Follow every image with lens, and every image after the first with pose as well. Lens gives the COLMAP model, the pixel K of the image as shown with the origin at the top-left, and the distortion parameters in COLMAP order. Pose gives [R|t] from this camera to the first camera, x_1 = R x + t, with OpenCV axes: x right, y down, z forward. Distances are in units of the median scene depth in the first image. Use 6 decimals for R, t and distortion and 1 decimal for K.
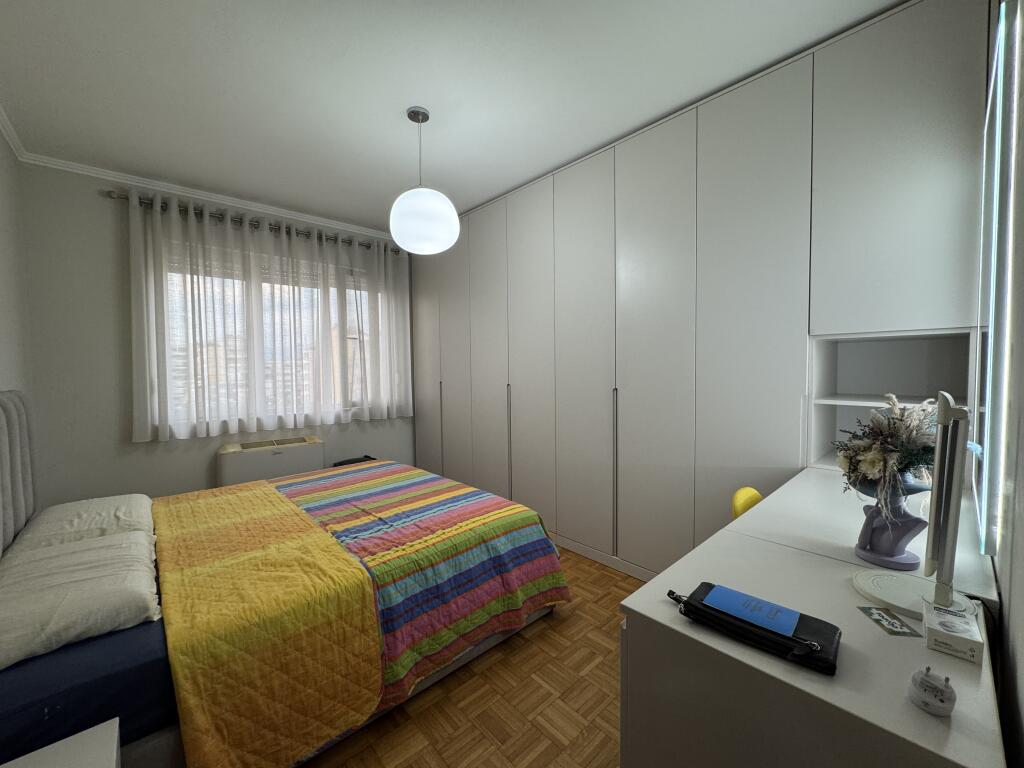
lens RADIAL K [[409.1, 0, 512.0], [0, 409.1, 384.0], [0, 0, 1]] dist [-0.001336, -0.000065]
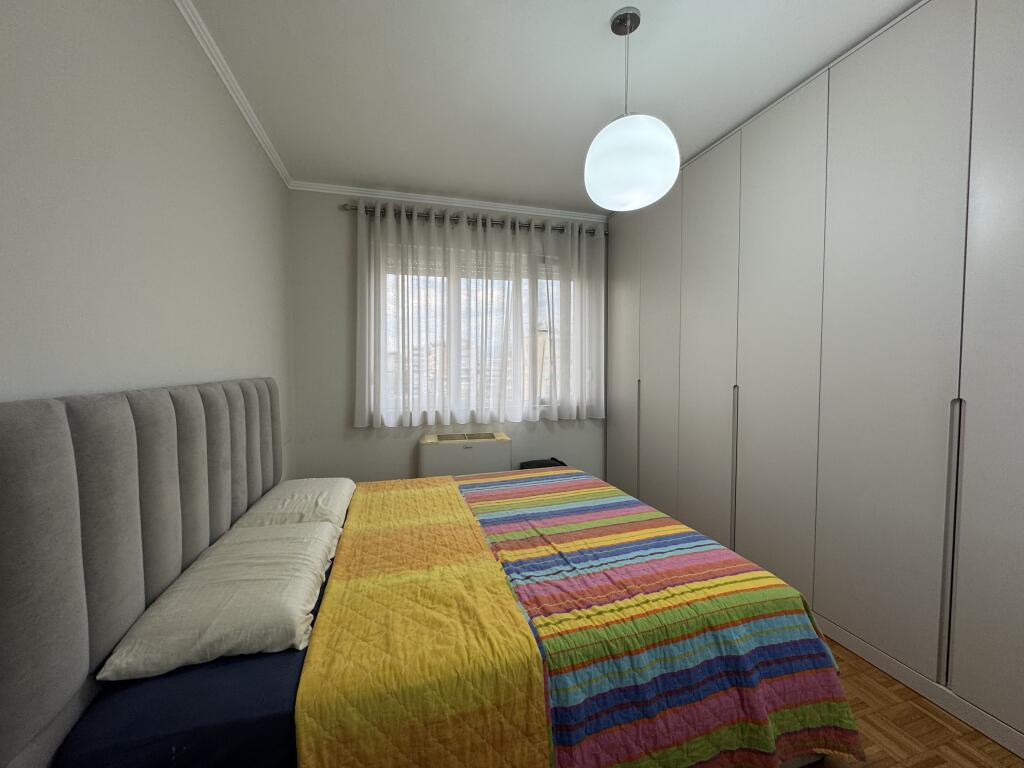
lens RADIAL K [[409.1, 0, 512.0], [0, 409.1, 384.0], [0, 0, 1]] dist [-0.001336, -0.000065]
pose [[0.895844, 0.029928, -0.443360, -0.064010], [-0.028070, 0.999548, 0.010755, 0.001141], [0.443481, 0.002810, 0.896279, 0.238992]]
